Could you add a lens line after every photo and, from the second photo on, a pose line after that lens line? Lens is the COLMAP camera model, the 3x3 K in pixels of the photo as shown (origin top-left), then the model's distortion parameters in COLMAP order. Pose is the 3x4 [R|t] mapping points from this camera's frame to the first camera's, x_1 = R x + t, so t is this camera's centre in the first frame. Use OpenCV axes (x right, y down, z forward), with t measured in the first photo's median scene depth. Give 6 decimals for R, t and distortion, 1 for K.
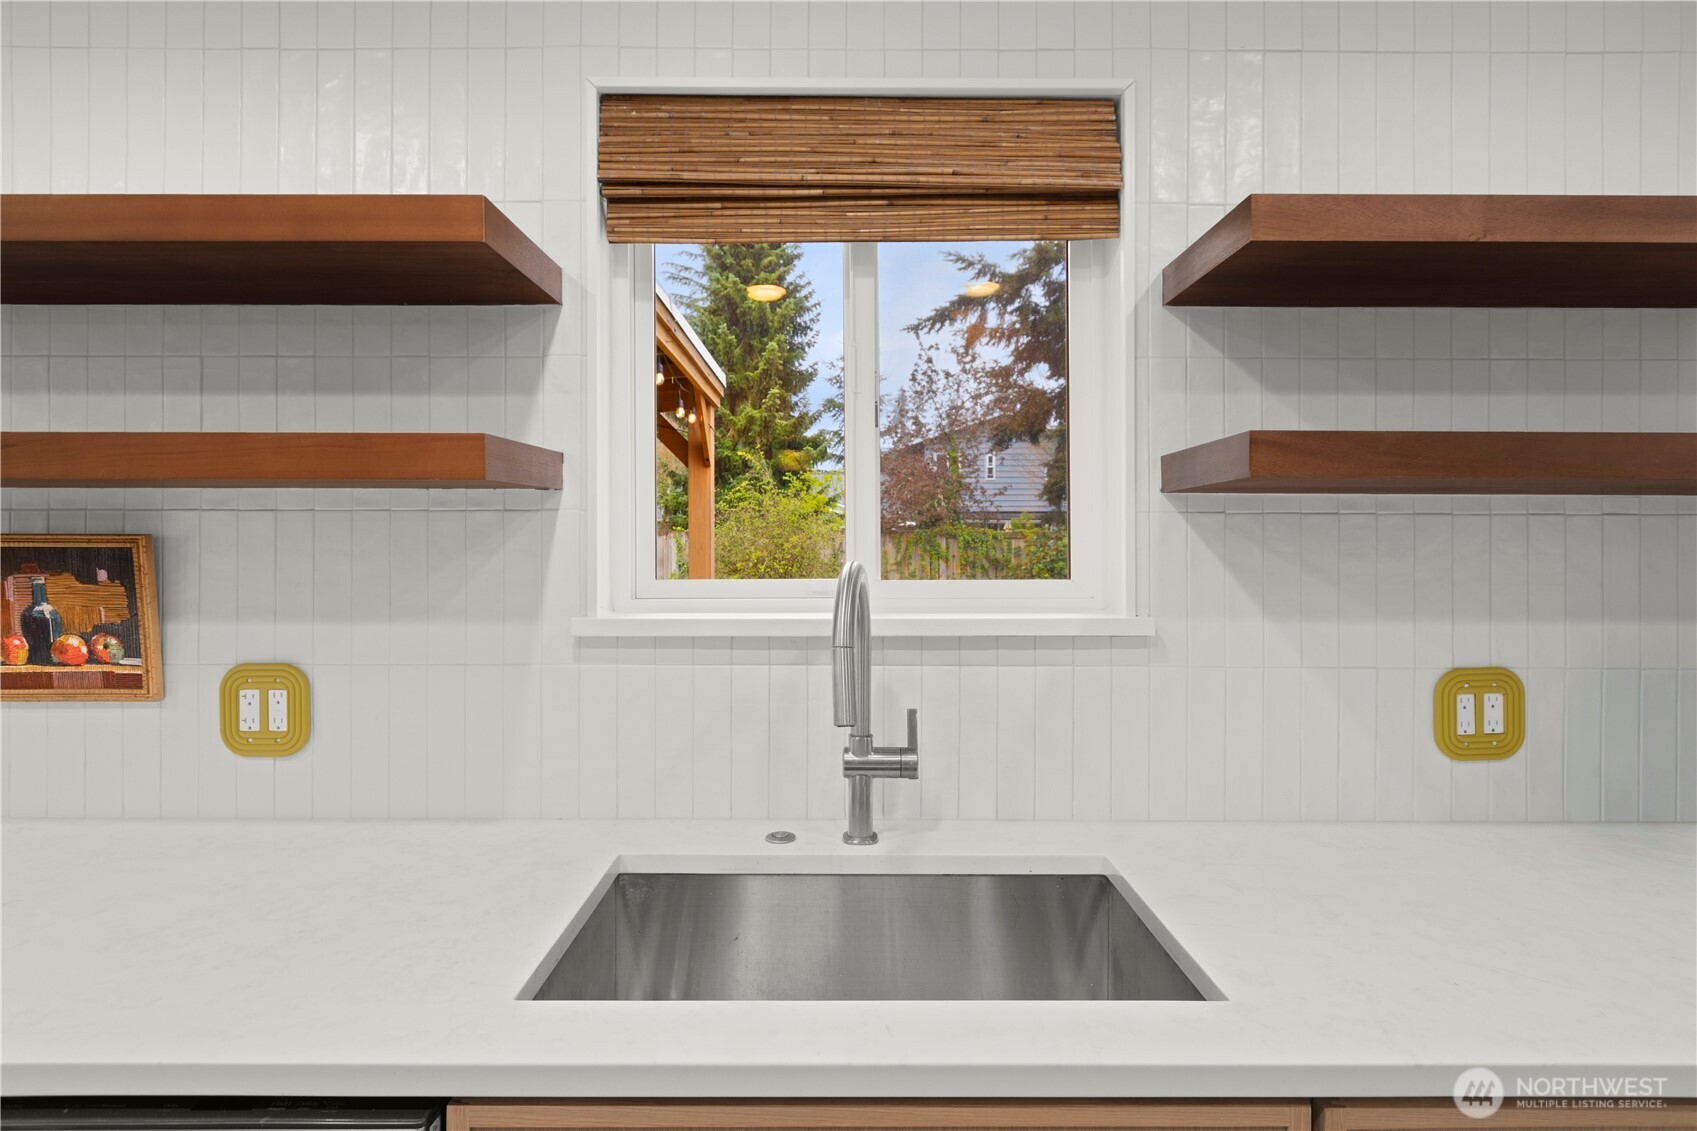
lens RADIAL K [[861.3, 0, 848.5], [0, 861.3, 565.5], [0, 0, 1]] dist [-0.000395, -0.000118]
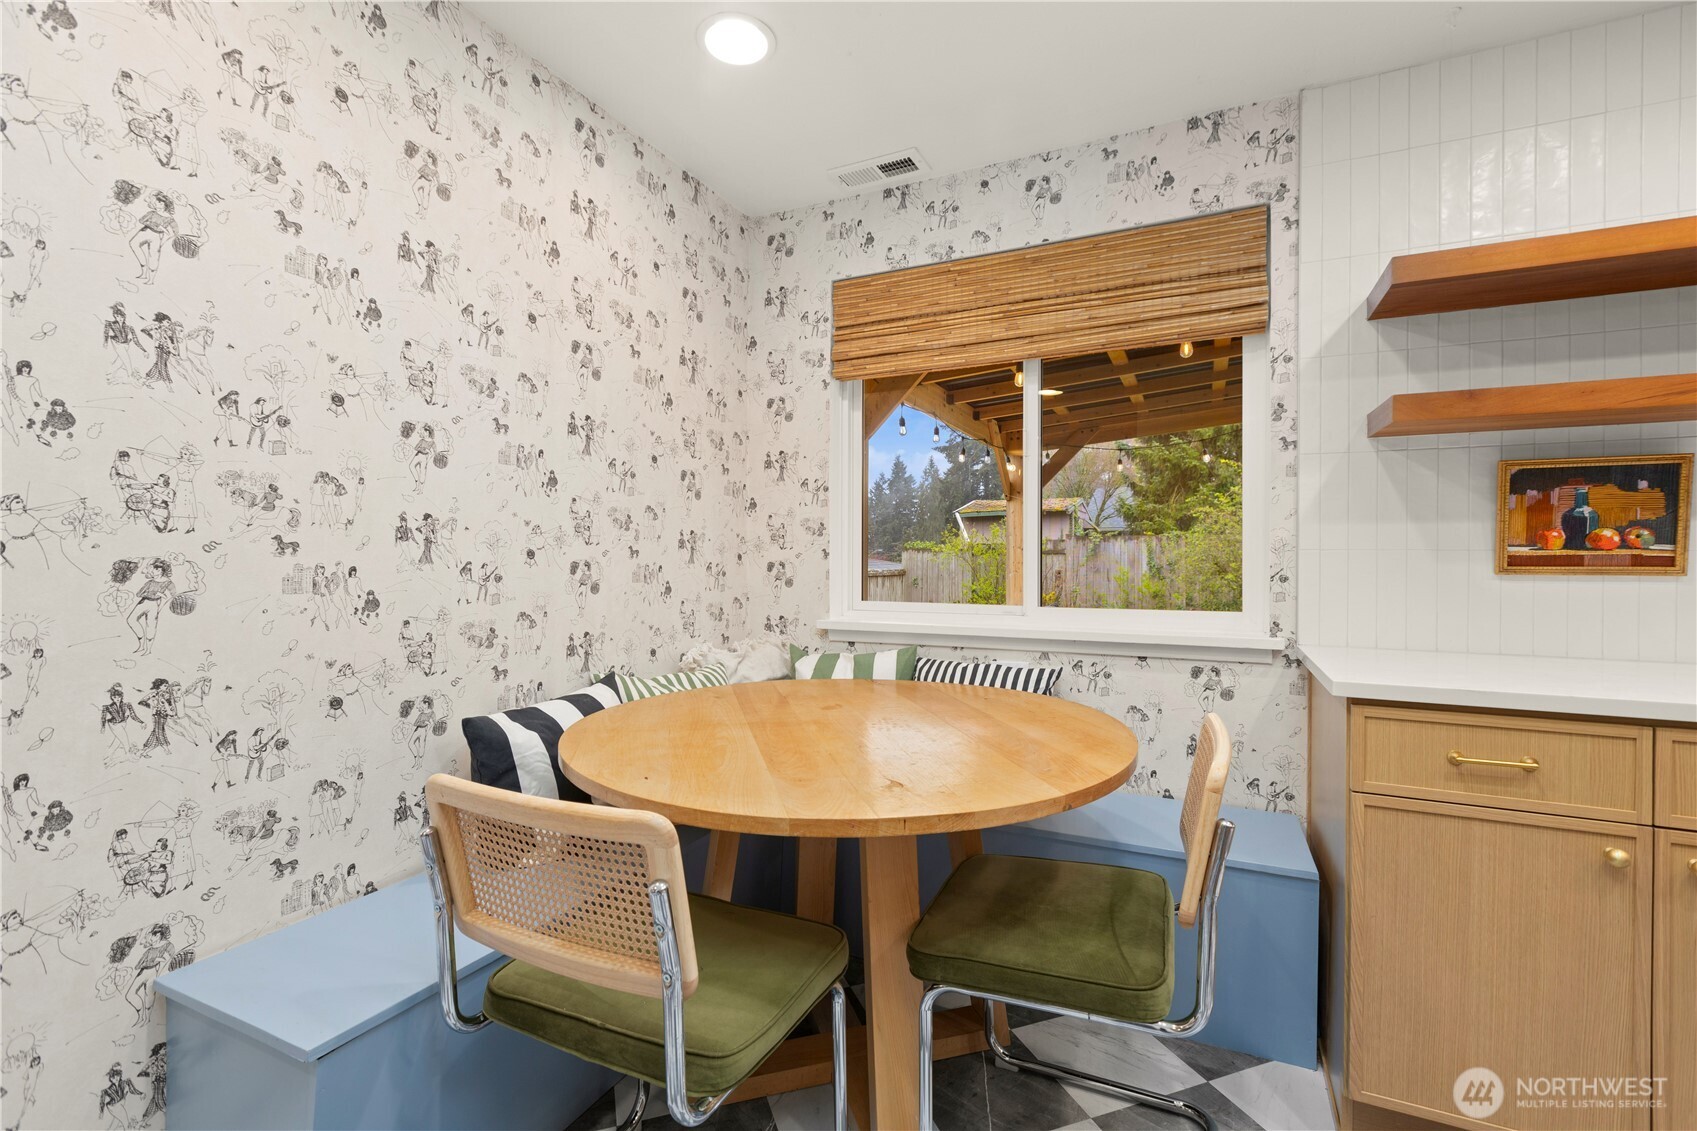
lens RADIAL K [[766.1, 0, 848.5], [0, 766.1, 565.5], [0, 0, 1]] dist [-0.000775, -0.000159]
pose [[0.899398, 0.003630, -0.437115, -1.473681], [-0.009540, 0.999890, -0.011326, 0.168207], [0.437026, 0.014357, 0.899334, -0.681142]]
